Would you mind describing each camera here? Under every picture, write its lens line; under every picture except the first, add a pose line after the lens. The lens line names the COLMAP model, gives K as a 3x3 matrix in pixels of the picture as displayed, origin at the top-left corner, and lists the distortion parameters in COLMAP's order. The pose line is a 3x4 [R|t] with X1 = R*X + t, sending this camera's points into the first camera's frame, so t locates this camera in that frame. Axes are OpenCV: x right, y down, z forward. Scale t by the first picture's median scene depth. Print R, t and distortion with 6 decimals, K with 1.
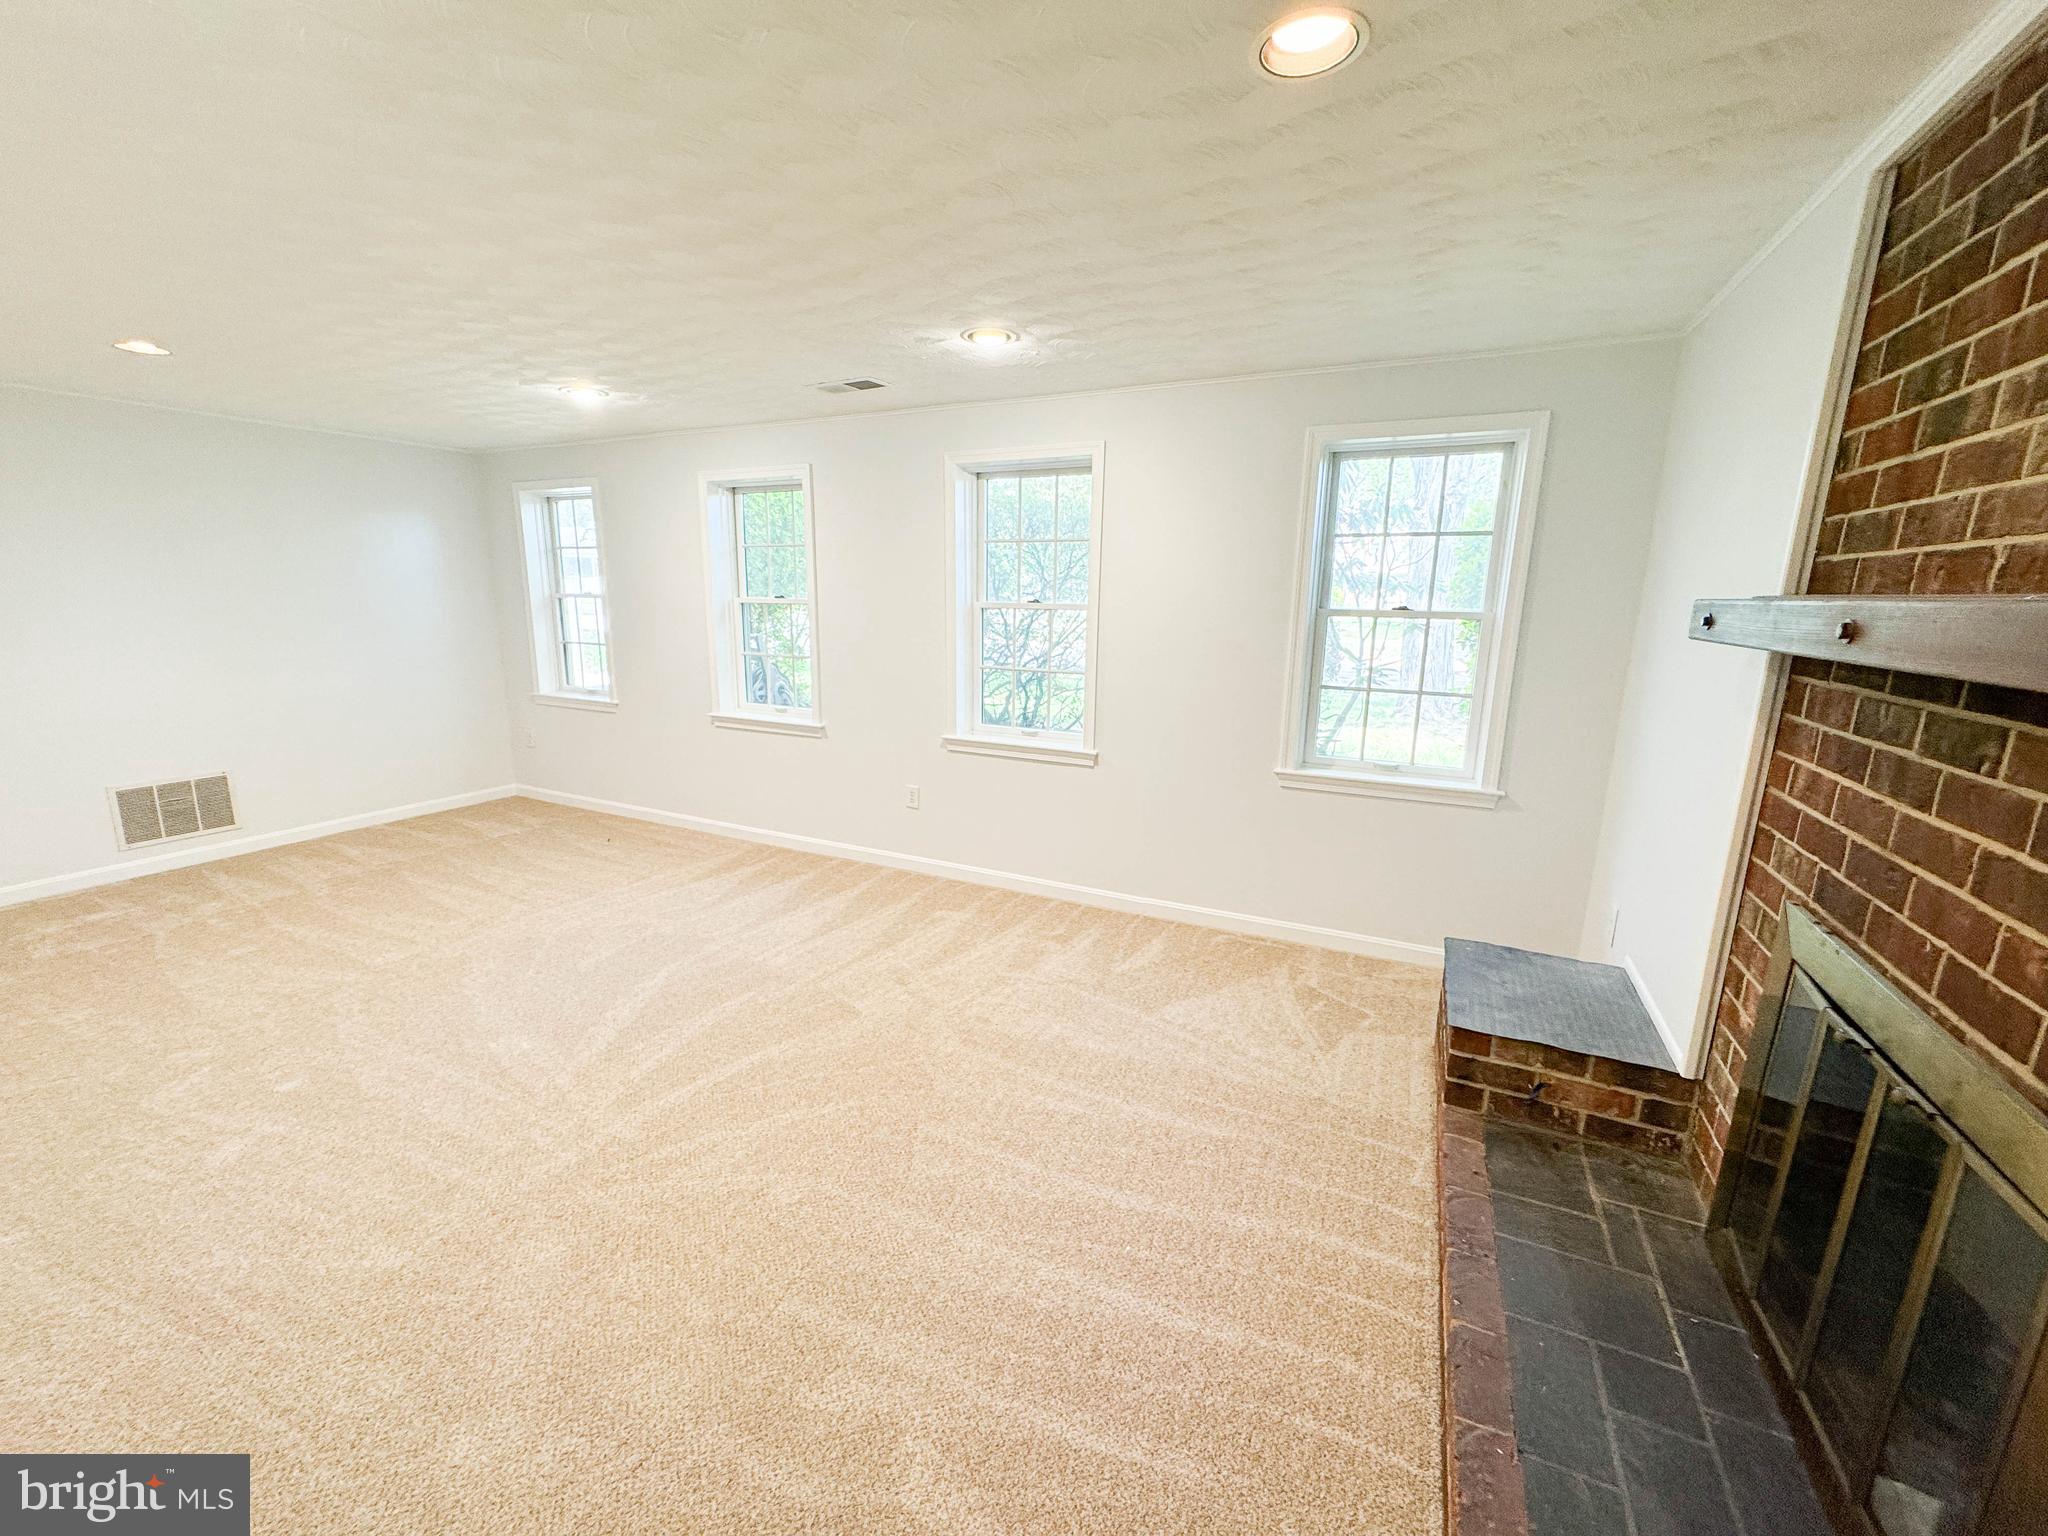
lens RADIAL K [[816.9, 0, 1025.9], [0, 816.9, 767.9], [0, 0, 1]] dist [0.002227, -0.000305]
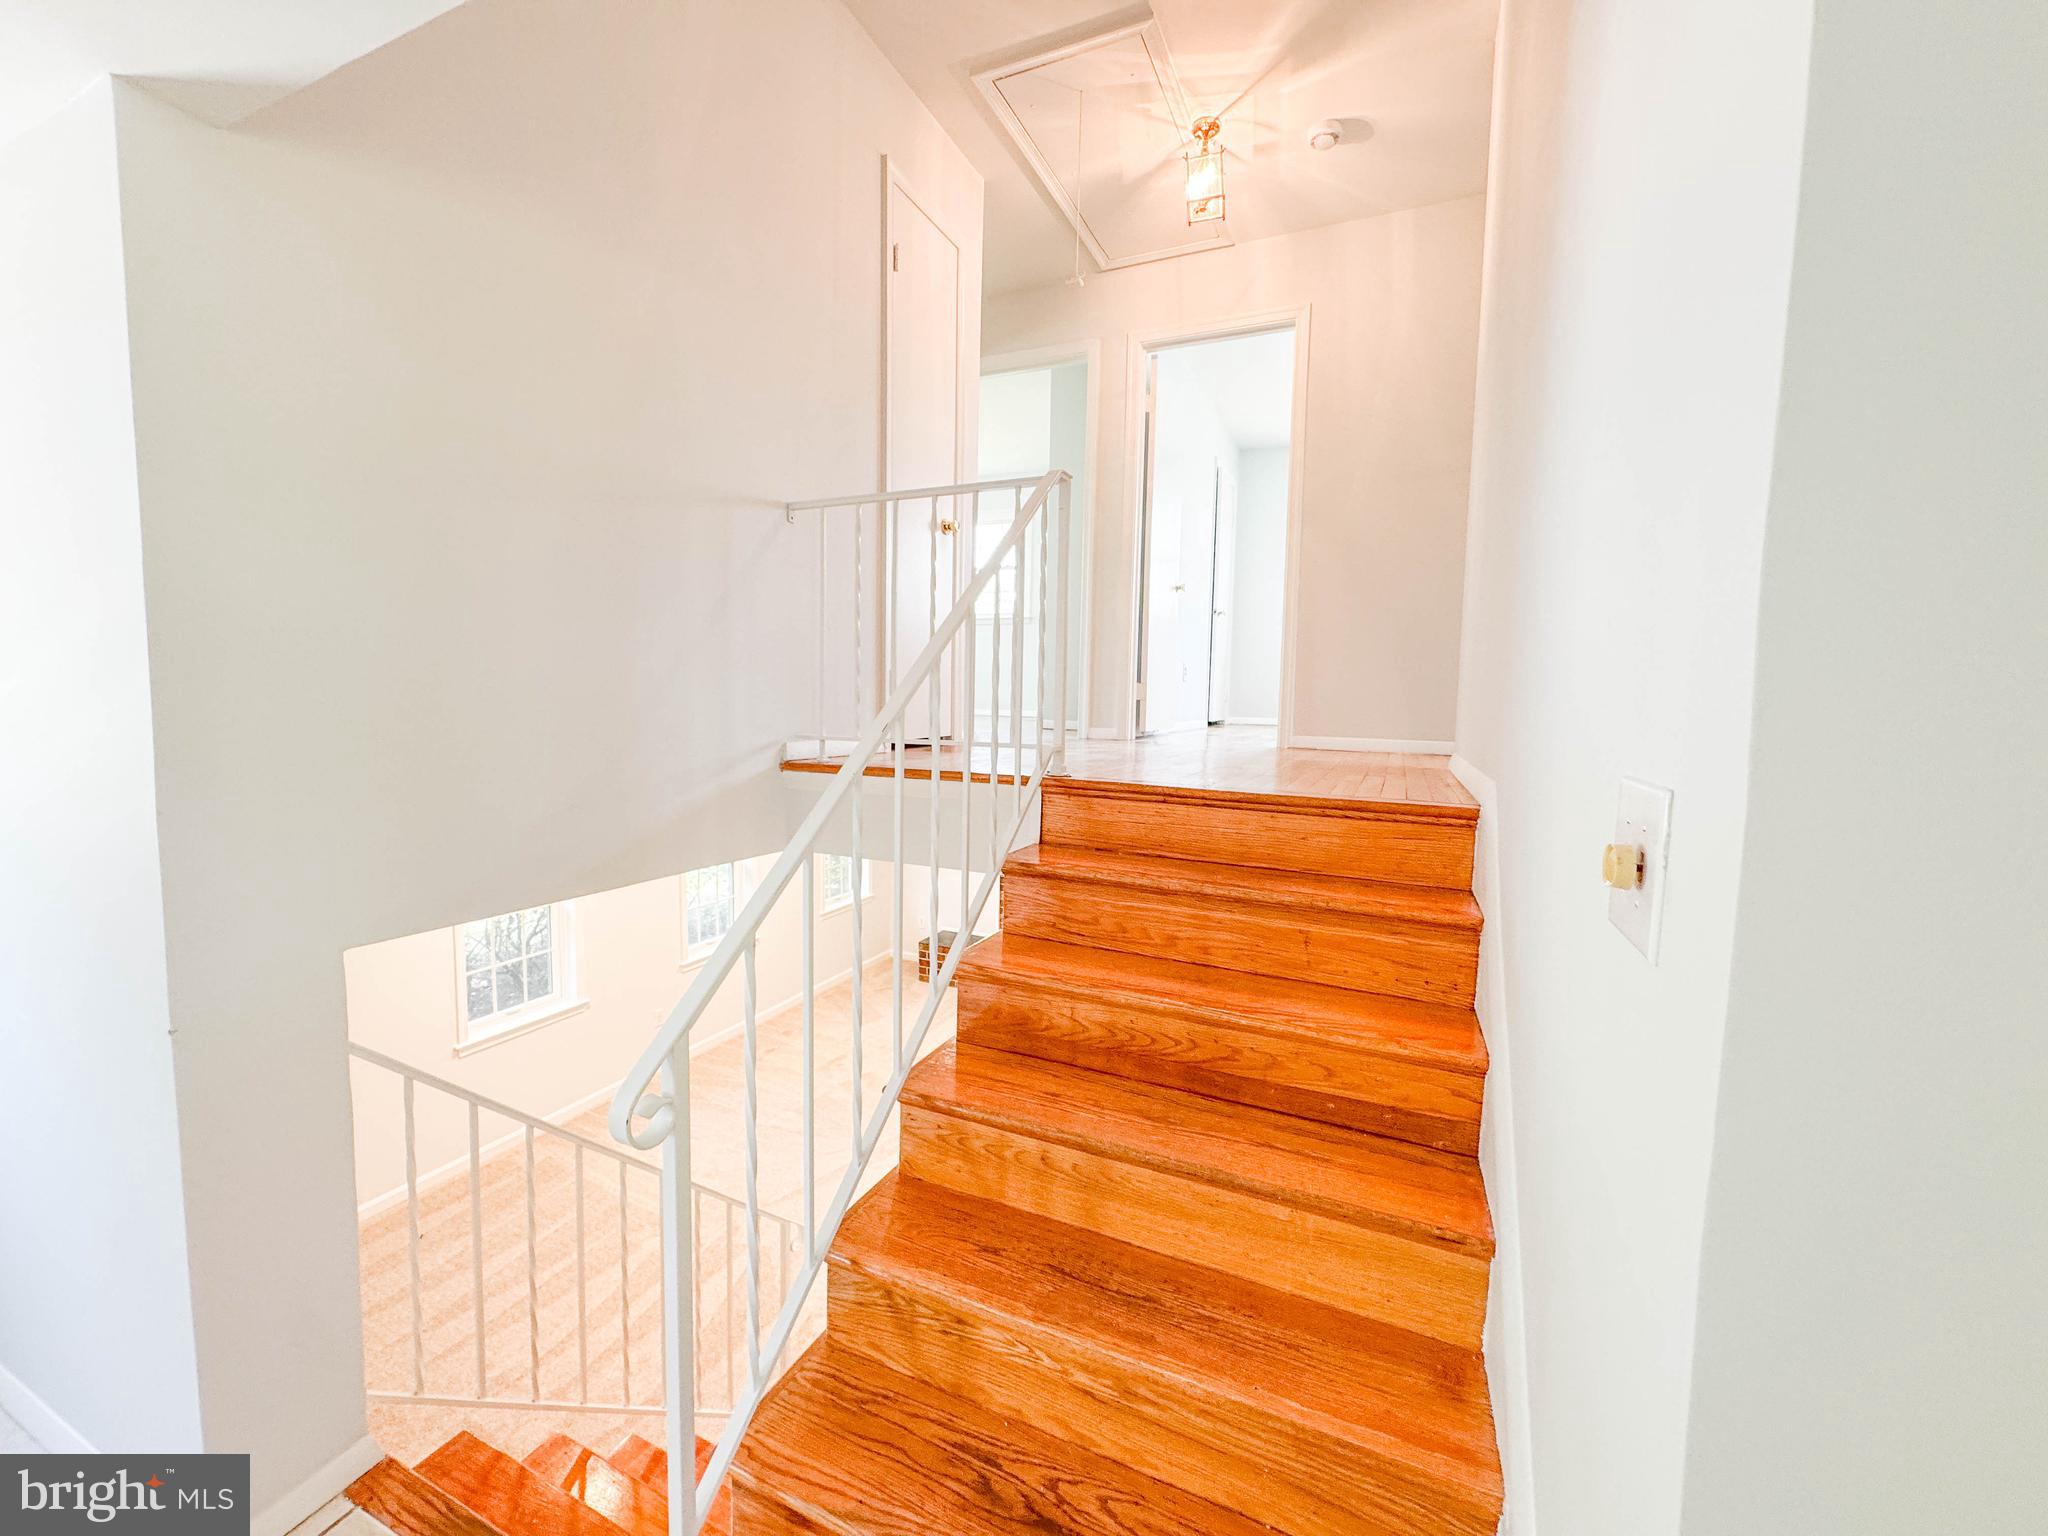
lens RADIAL K [[816.9, 0, 1020.6], [0, 816.9, 755.9], [0, 0, 1]] dist [0.002227, -0.000305]
pose [[-0.017070, -0.089116, 0.995875, -1.620419], [0.191927, 0.977206, 0.090736, -0.441278], [-0.981261, 0.192684, 0.000423, 0.339822]]
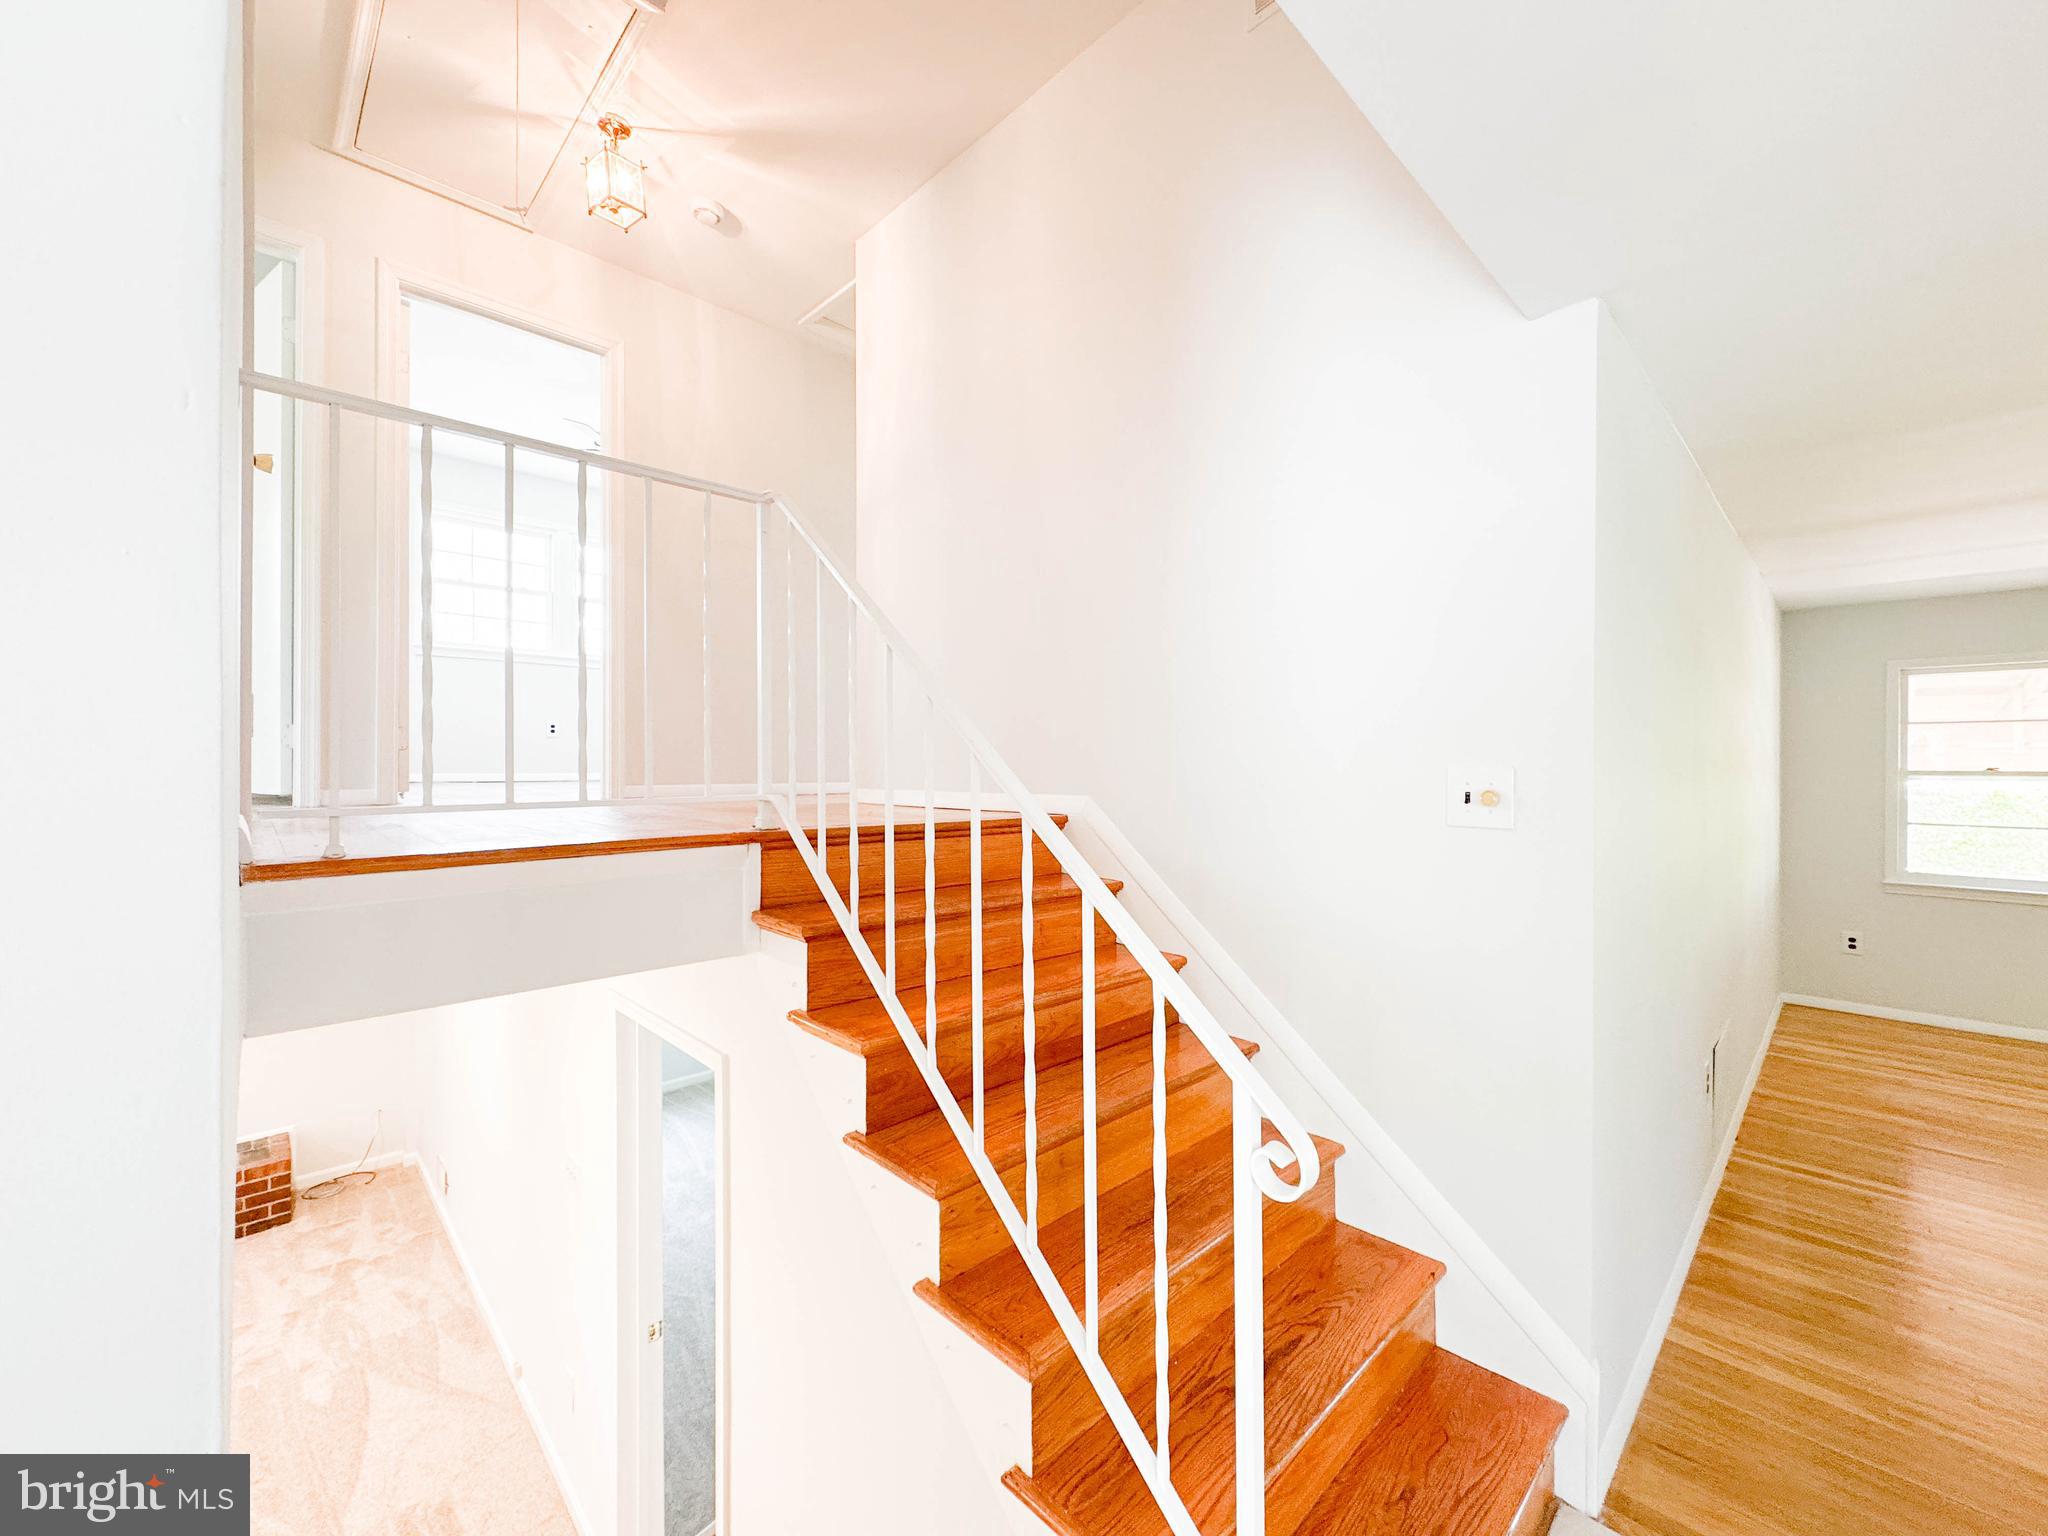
lens RADIAL K [[816.9, 0, 1015.7], [0, 816.9, 759.7], [0, 0, 1]] dist [0.002227, -0.000305]
pose [[-0.934380, -0.019000, 0.355772, -1.392677], [0.056760, 0.977884, 0.201297, -0.501422], [-0.351729, 0.208282, -0.912637, 0.689008]]
